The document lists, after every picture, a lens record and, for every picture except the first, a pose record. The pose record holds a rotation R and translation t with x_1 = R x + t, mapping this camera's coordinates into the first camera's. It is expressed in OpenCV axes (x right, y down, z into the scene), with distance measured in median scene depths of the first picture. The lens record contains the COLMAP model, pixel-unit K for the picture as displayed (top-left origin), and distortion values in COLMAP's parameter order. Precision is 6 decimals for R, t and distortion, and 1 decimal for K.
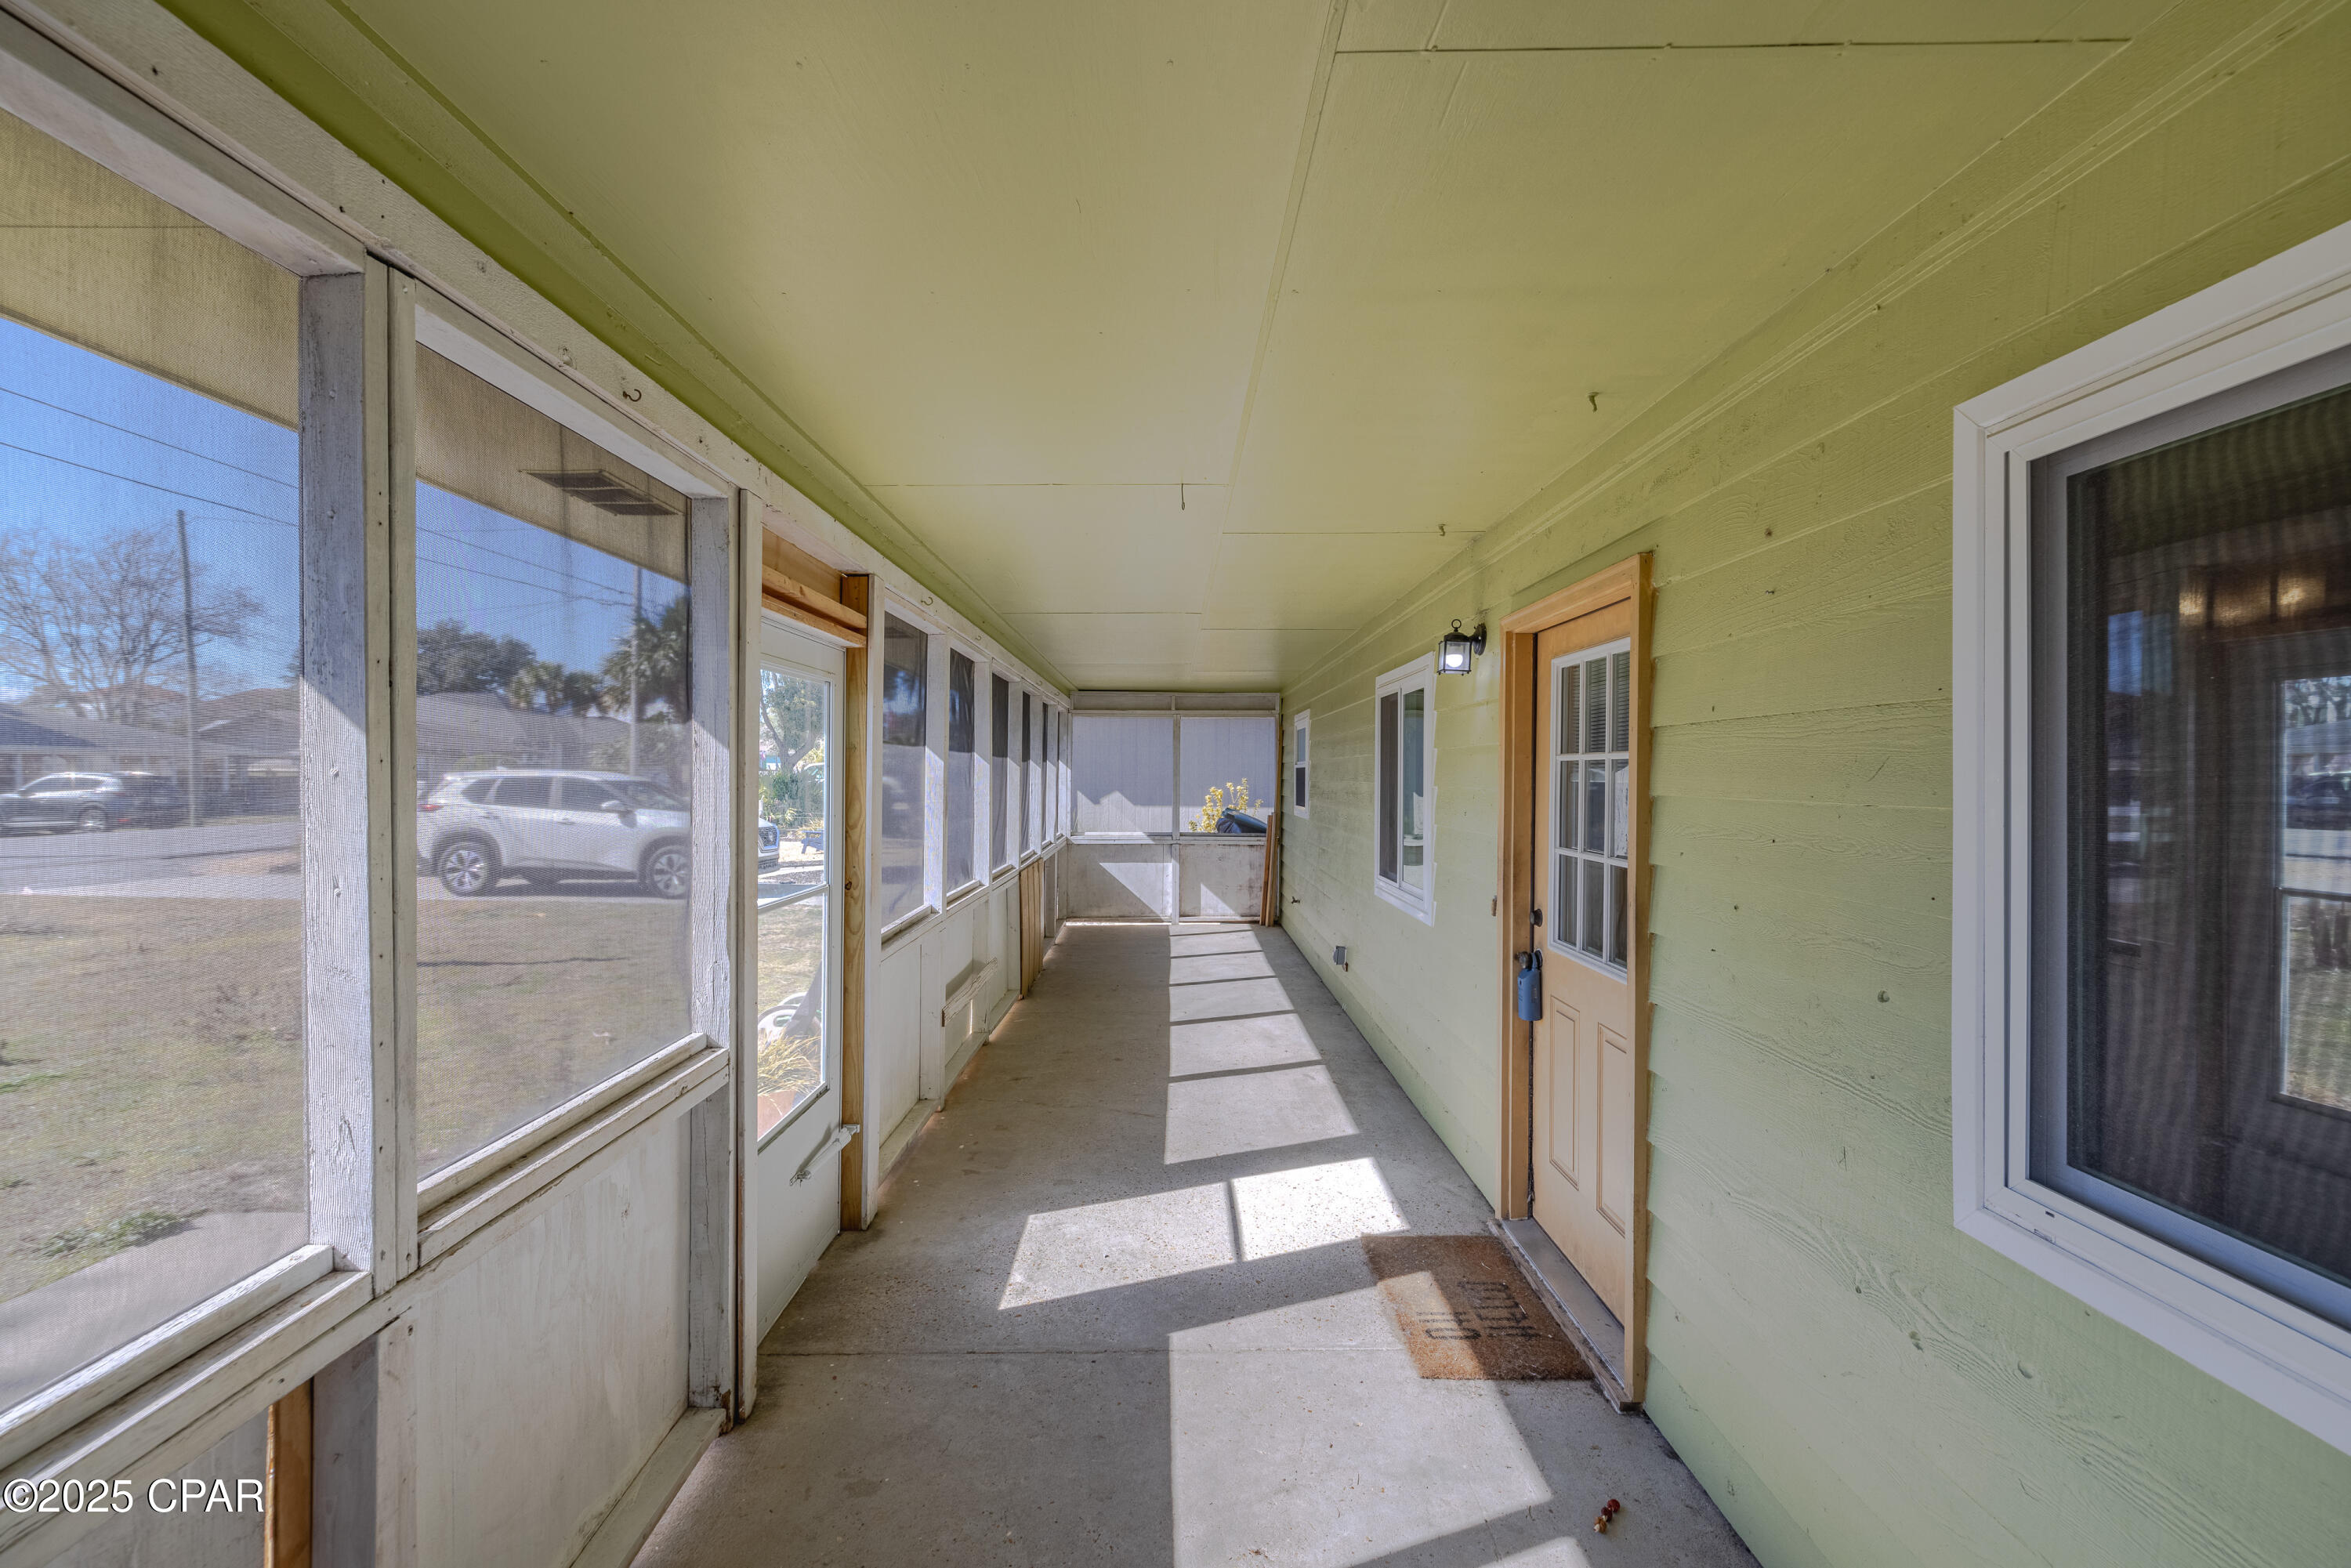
lens RADIAL K [[1001.6, 0, 1170.8], [0, 1001.6, 766.3], [0, 0, 1]] dist [0.000845, -0.000057]
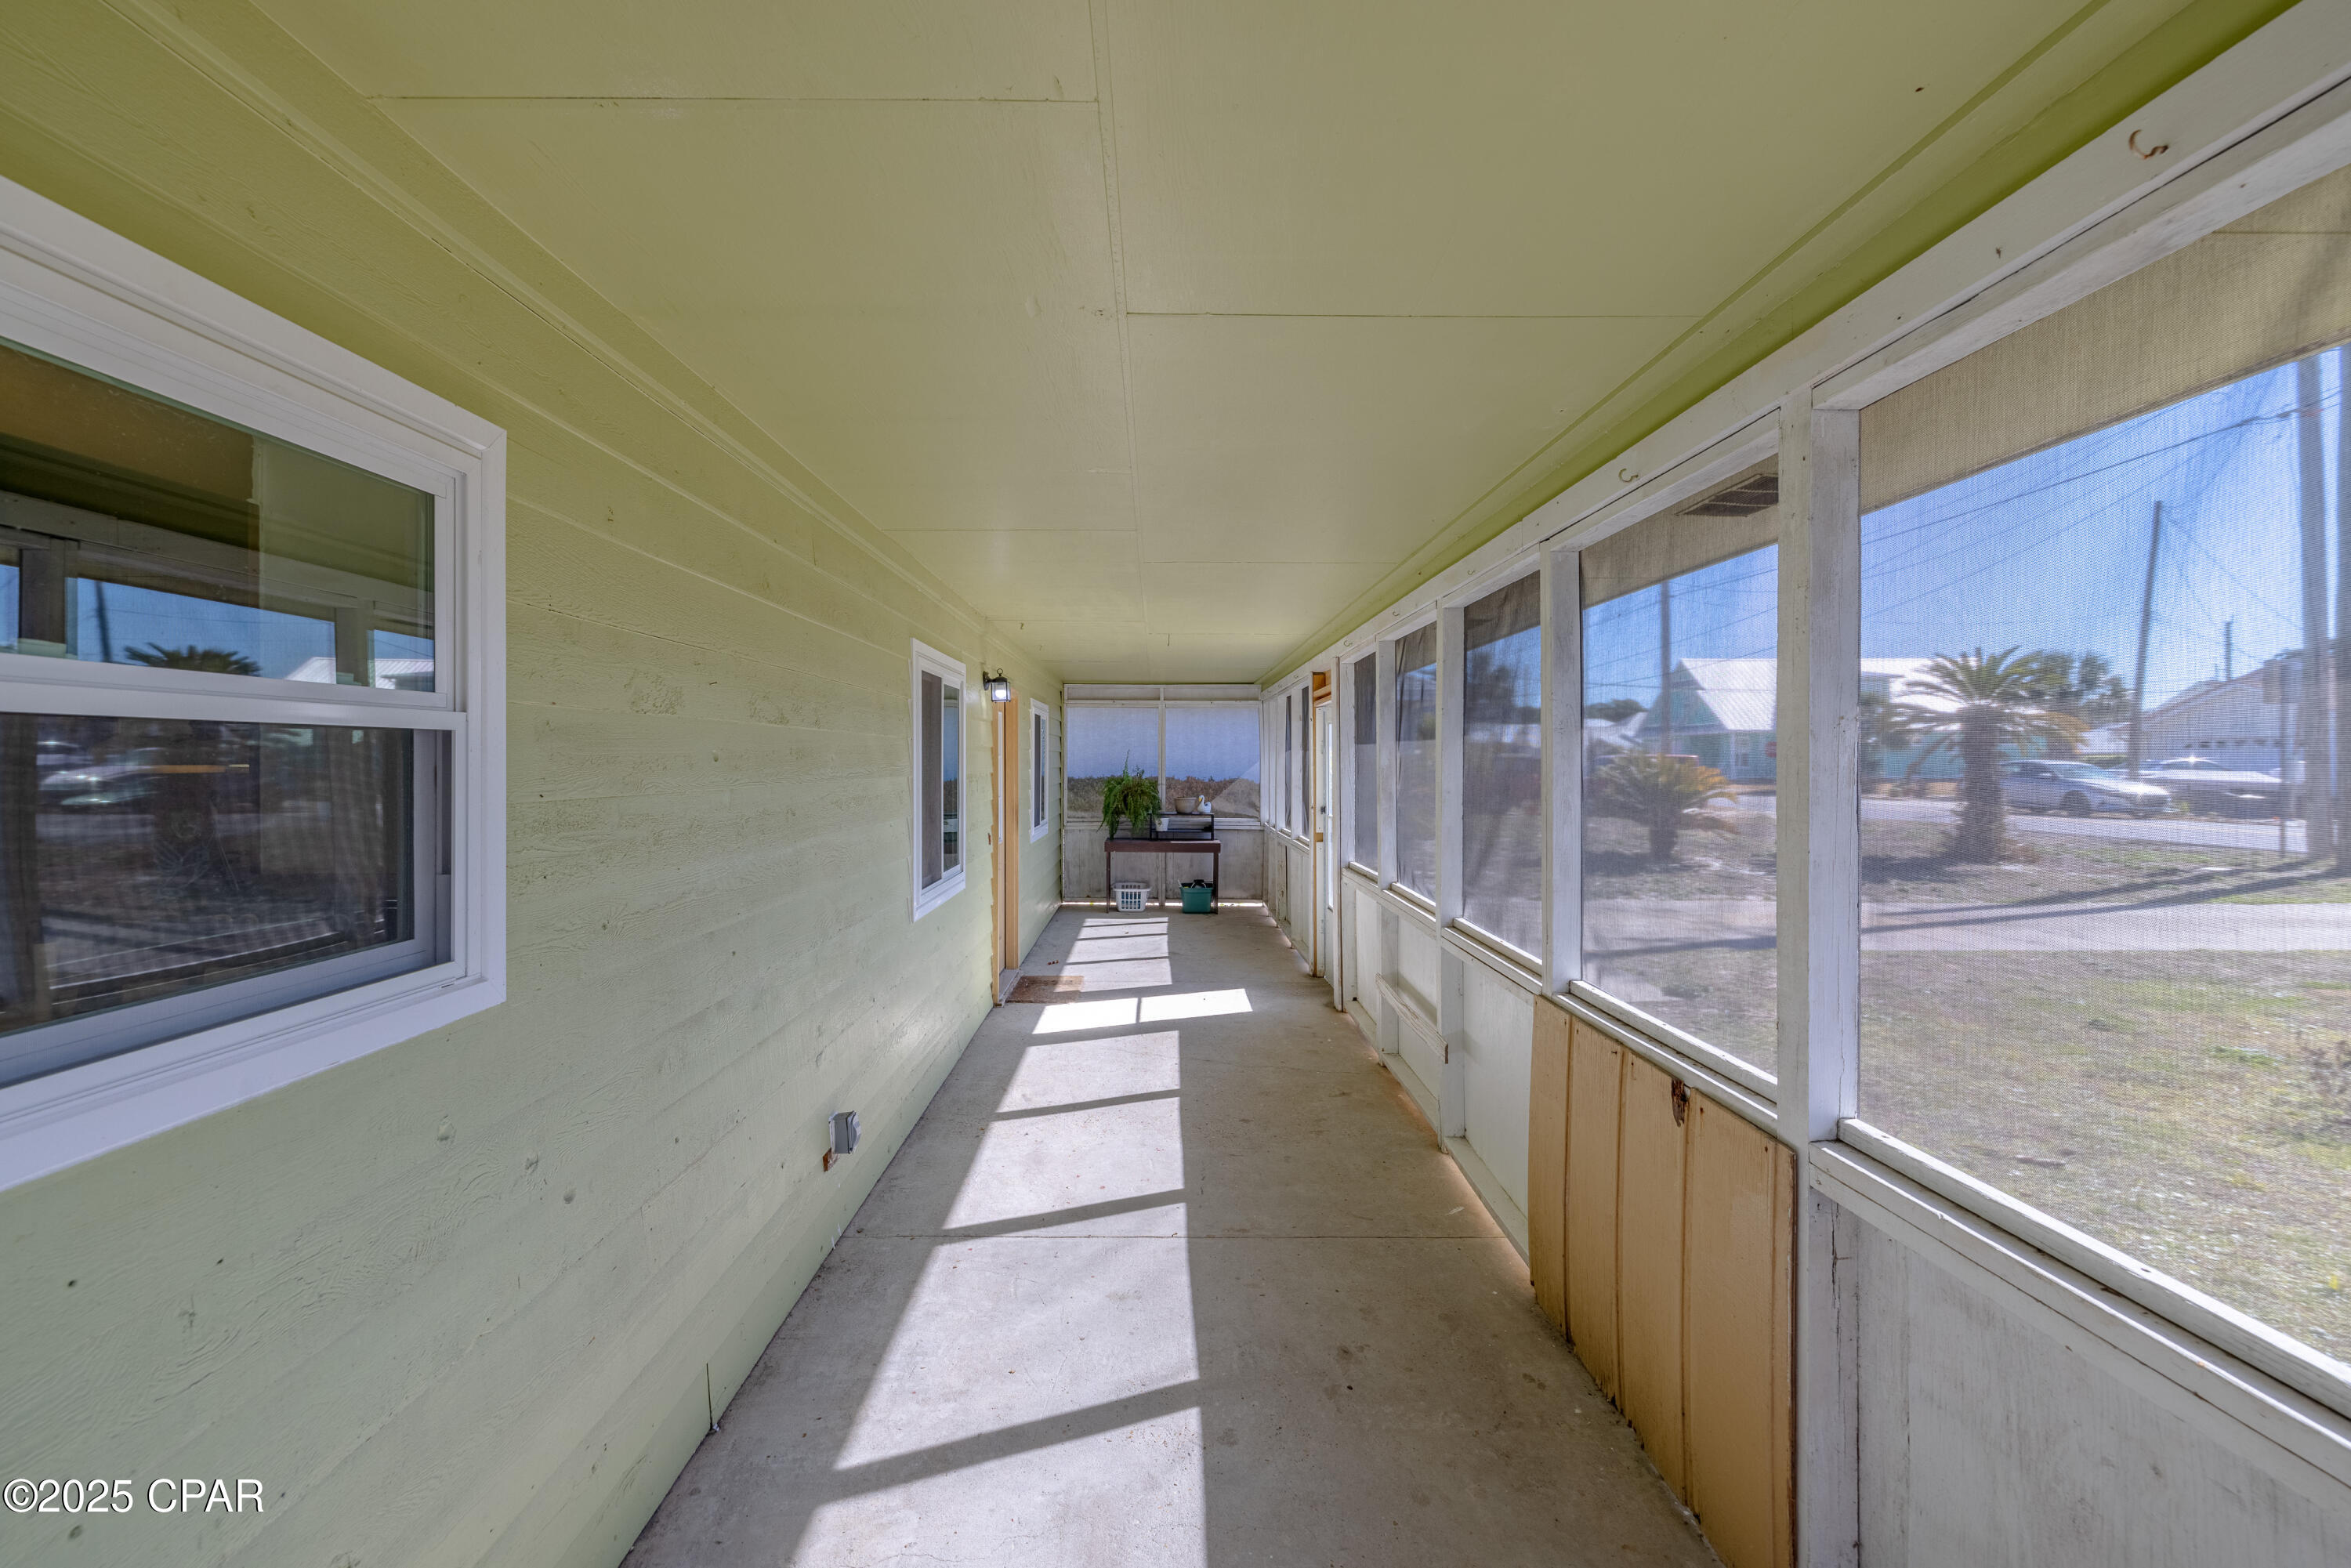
lens RADIAL K [[1001.6, 0, 1170.8], [0, 1001.6, 766.3], [0, 0, 1]] dist [0.000845, -0.000057]
pose [[-0.999949, -0.001294, -0.010002, 0.016160], [-0.001303, 0.999999, 0.000929, 0.007700], [0.010001, 0.000942, -0.999950, 1.913882]]
